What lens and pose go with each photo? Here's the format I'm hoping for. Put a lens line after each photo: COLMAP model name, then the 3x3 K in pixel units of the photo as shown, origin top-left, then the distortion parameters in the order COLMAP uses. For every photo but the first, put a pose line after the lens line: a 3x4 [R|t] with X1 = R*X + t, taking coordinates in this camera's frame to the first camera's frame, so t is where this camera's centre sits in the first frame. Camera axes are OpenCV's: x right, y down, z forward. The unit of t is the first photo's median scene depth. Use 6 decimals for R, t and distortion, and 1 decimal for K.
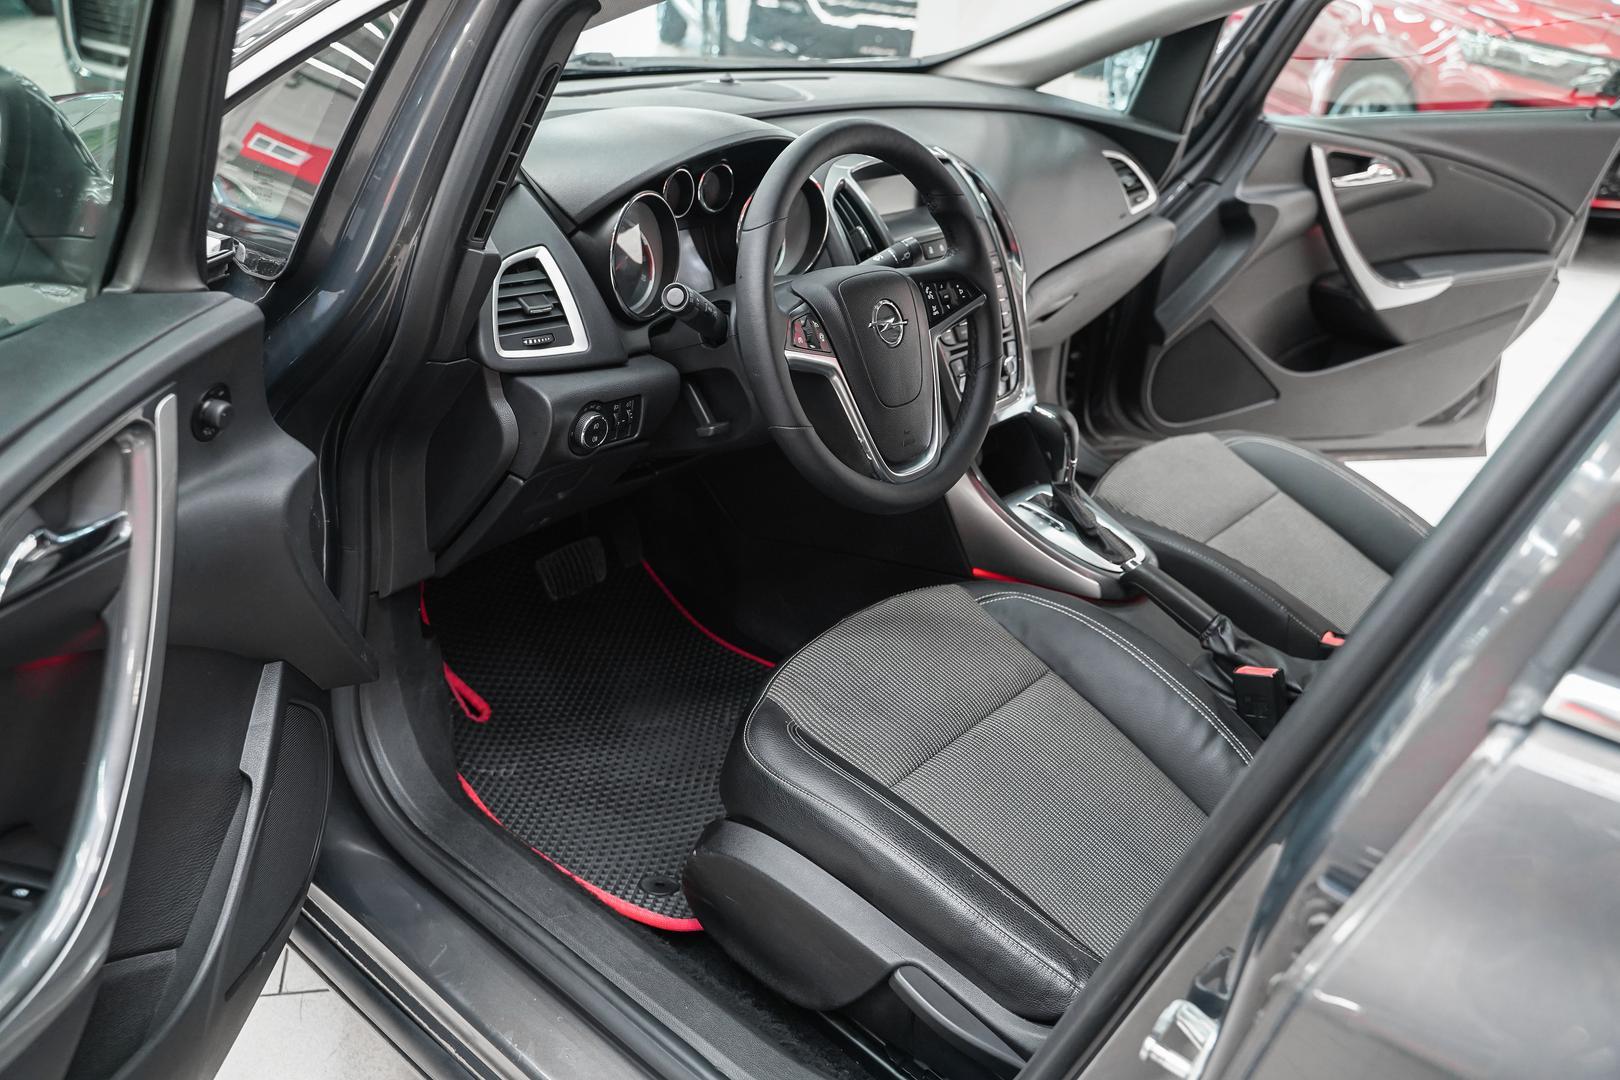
lens RADIAL K [[1284.6, 0, 802.8], [0, 1284.6, 536.5], [0, 0, 1]] dist [-0.010856, -0.001532]
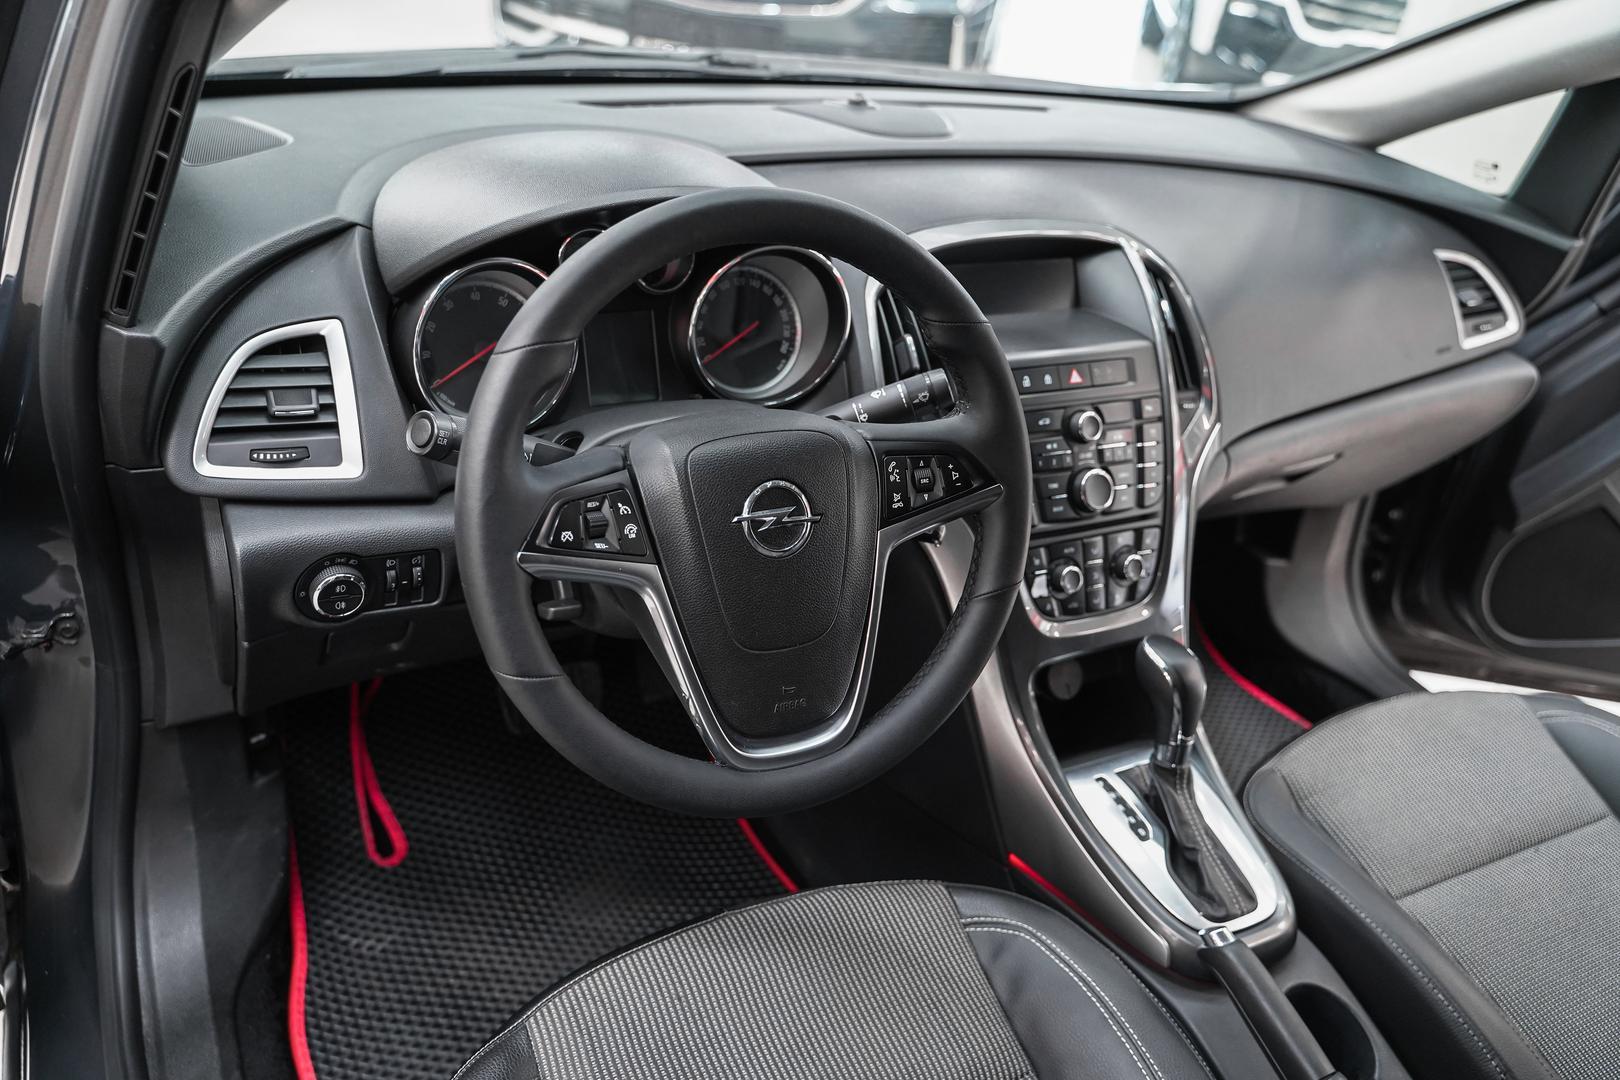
lens RADIAL K [[1267.9, 0, 810.0], [0, 1267.9, 540.0], [0, 0, 1]] dist [0.001660, 0.001521]
pose [[0.926363, 0.195486, -0.321927, 0.214517], [-0.193252, 0.980365, 0.039220, -0.139596], [0.323273, 0.025881, 0.945952, 0.324690]]
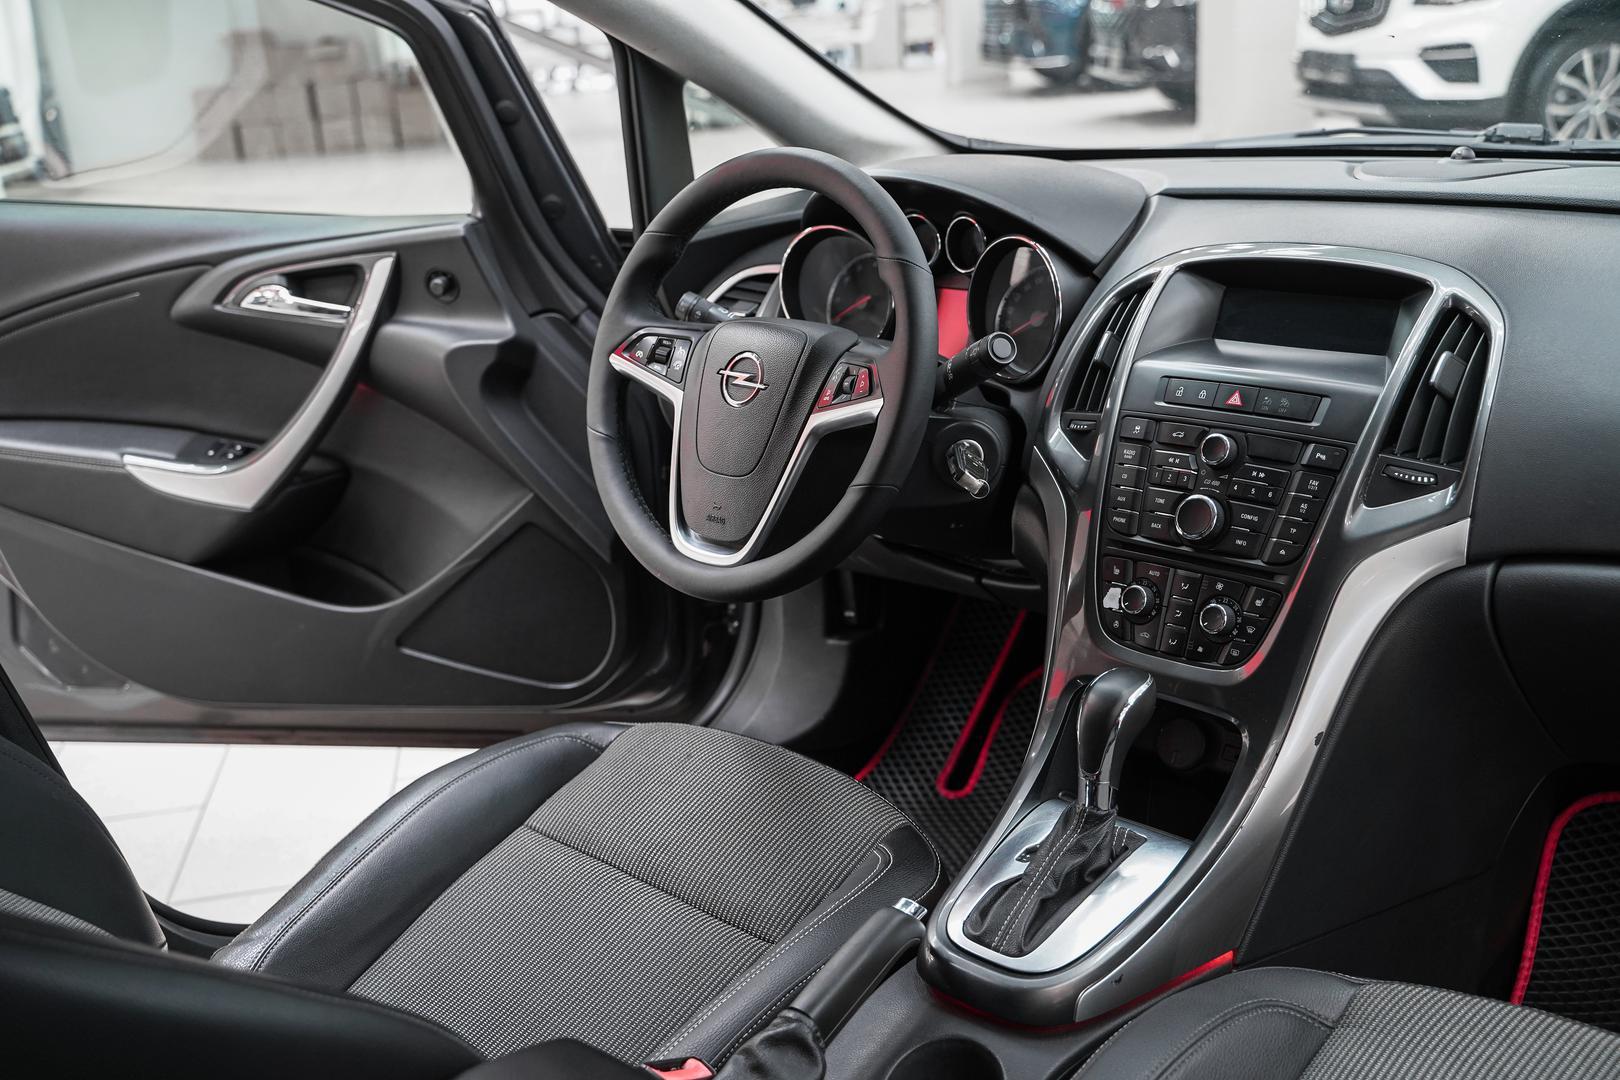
lens RADIAL K [[1631.4, 0, 804.6], [0, 1631.4, 537.6], [0, 0, 1]] dist [-0.005119, 0.003164]
pose [[-0.064323, 0.231425, -0.970724, 0.866755], [-0.396789, 0.886608, 0.237664, -0.264135], [0.915653, 0.400460, 0.034798, 0.793045]]
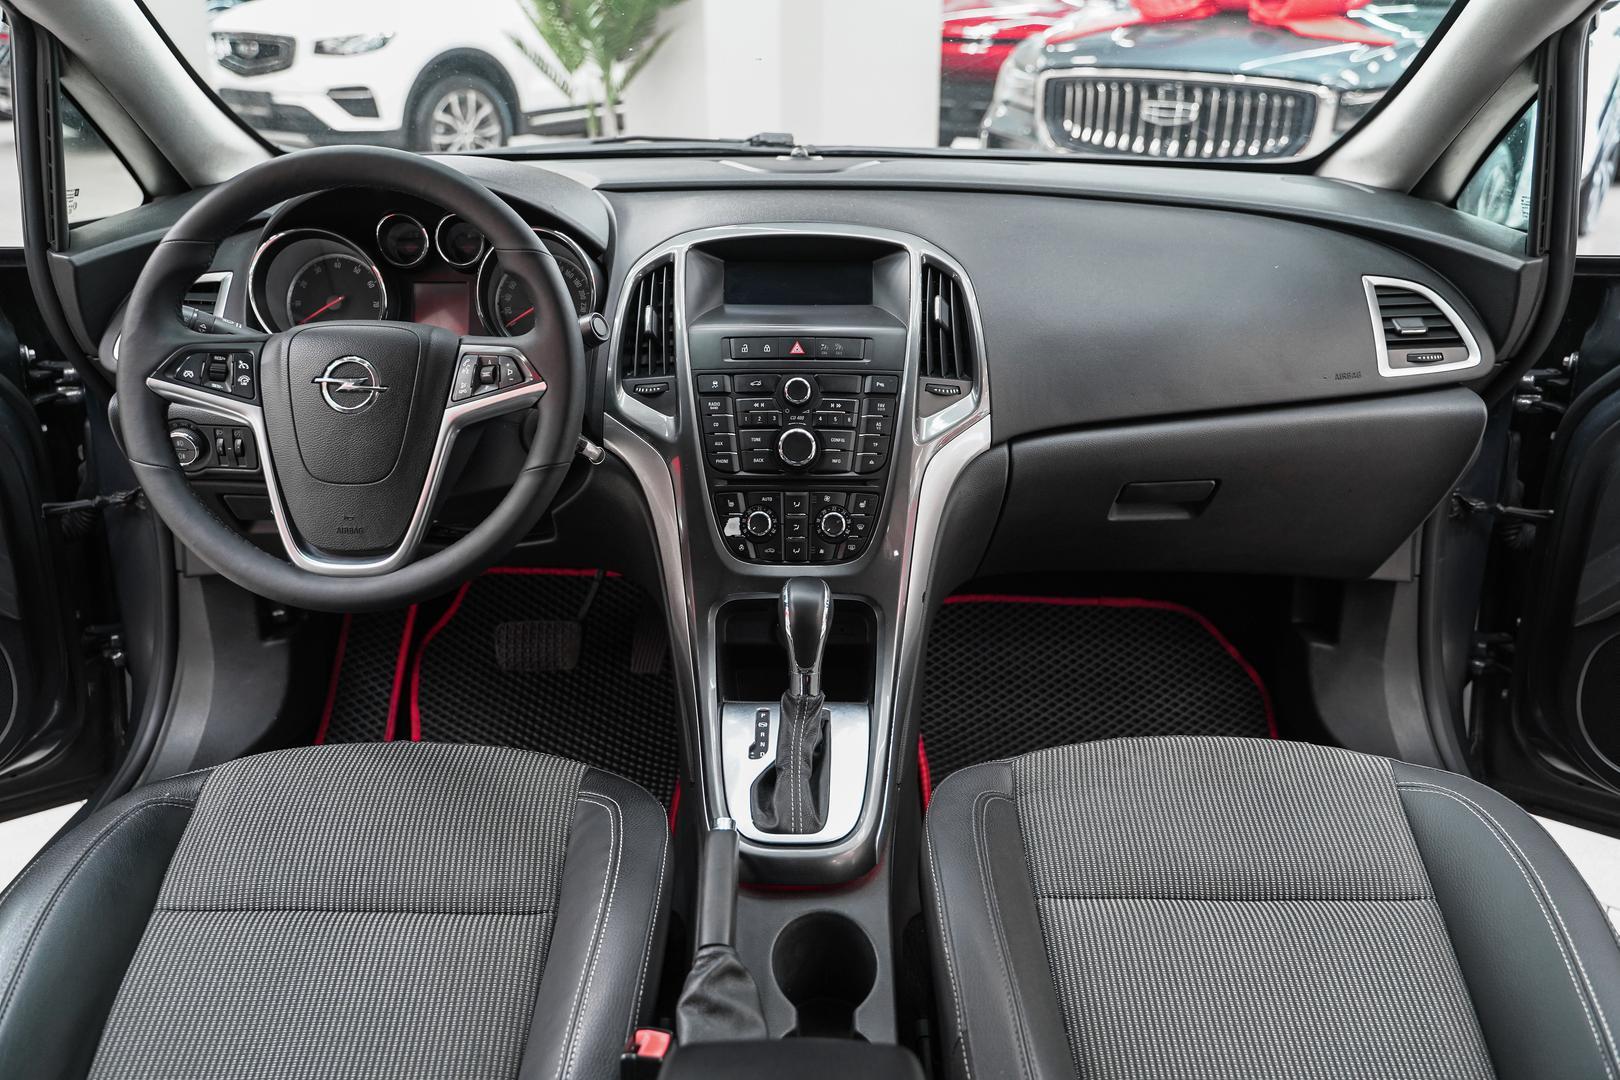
lens RADIAL K [[1284.6, 0, 802.8], [0, 1284.6, 536.5], [0, 0, 1]] dist [-0.010856, -0.001532]
pose [[0.637108, 0.205636, -0.742838, 0.679948], [-0.297097, 0.954800, 0.009501, -0.127680], [0.711215, 0.214642, 0.669404, 0.512305]]
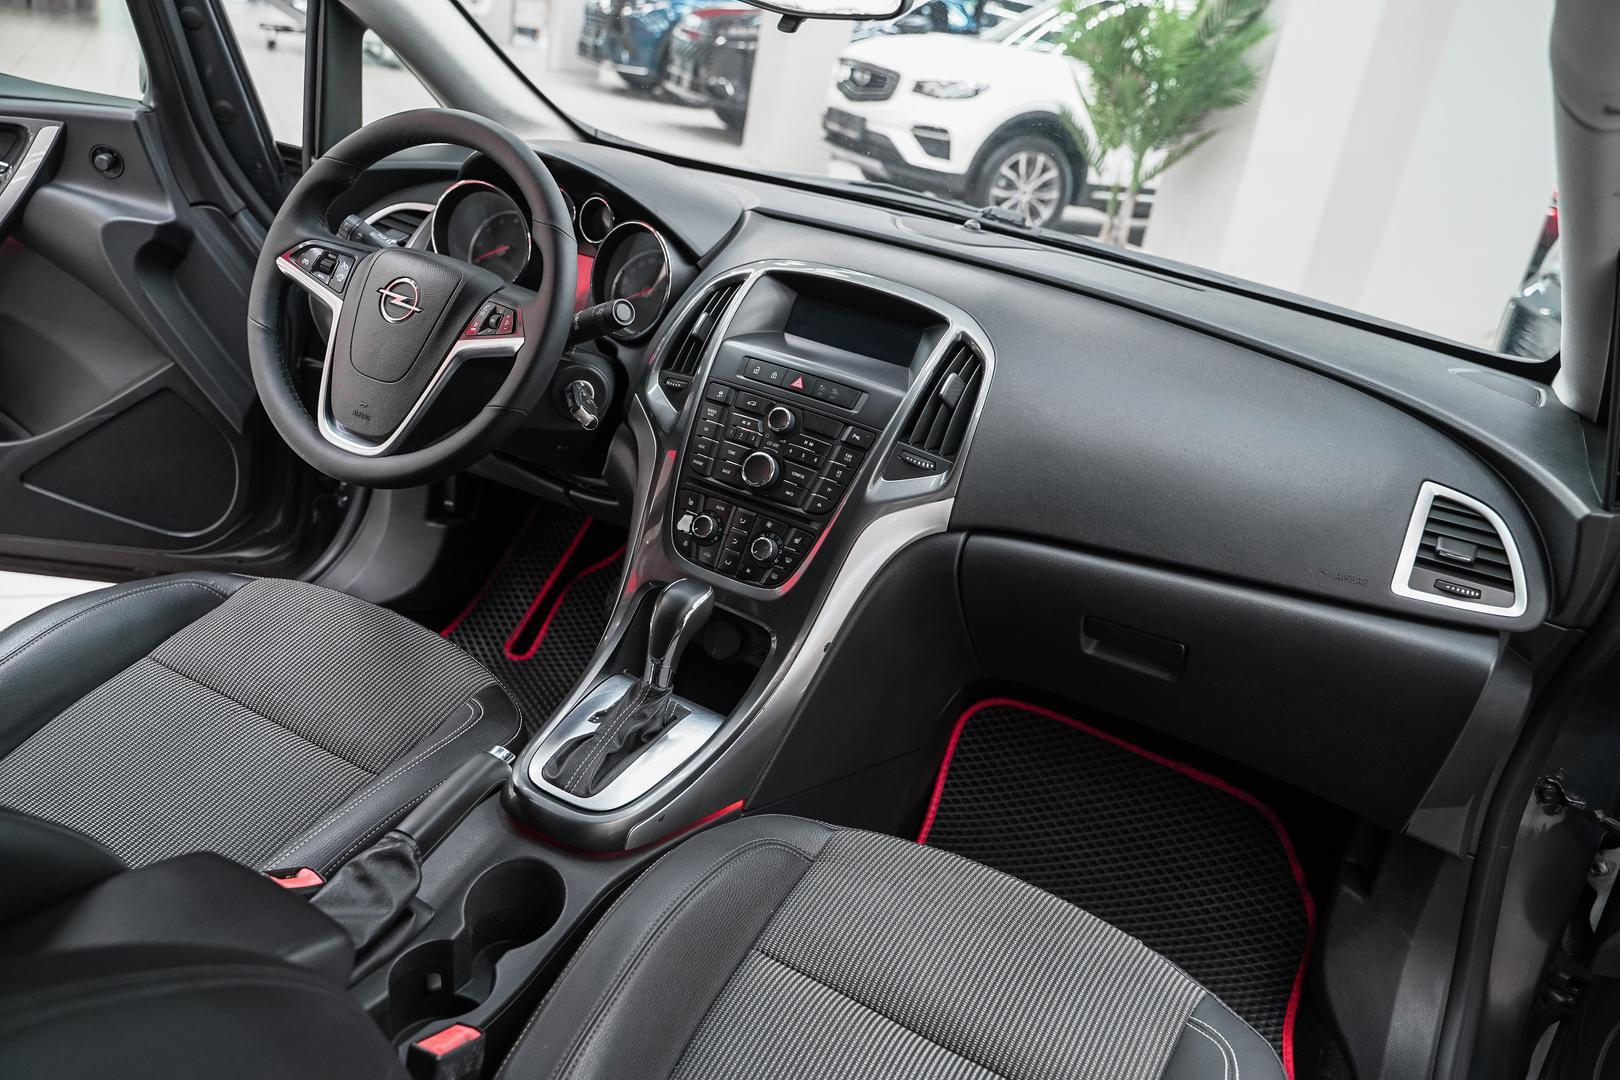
lens RADIAL K [[1295.1, 0, 810.0], [0, 1295.1, 540.0], [0, 0, 1]] dist [-0.010837, 0.002127]
pose [[0.218514, 0.305855, -0.926663, 0.859558], [-0.568130, 0.811952, 0.134024, -0.252579], [0.793398, 0.497179, 0.351189, 0.755310]]
